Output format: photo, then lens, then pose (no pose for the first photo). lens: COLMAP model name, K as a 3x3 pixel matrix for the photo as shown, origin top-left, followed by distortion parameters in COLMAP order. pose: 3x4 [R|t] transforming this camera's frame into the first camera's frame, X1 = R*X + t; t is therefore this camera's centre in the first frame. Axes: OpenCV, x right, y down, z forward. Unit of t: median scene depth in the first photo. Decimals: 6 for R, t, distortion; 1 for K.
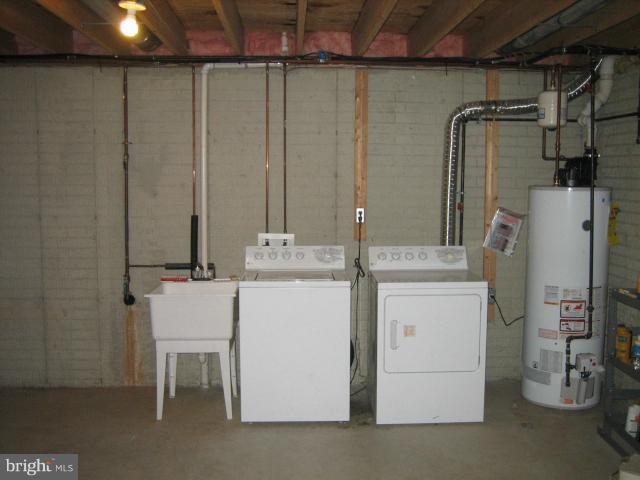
lens RADIAL K [[670.8, 0, 319.2], [0, 670.8, 242.0], [0, 0, 1]] dist [-0.074130, 0.000000]
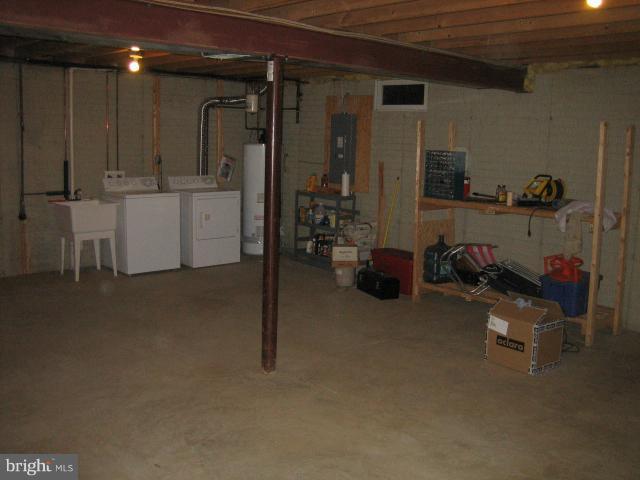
lens RADIAL K [[670.8, 0, 320.7], [0, 670.8, 238.7], [0, 0, 1]] dist [-0.074130, 0.000000]
pose [[0.767669, -0.082258, 0.635545, -0.739689], [0.043876, 0.996147, 0.075933, 0.052646], [-0.639343, -0.030406, 0.768321, -0.615427]]
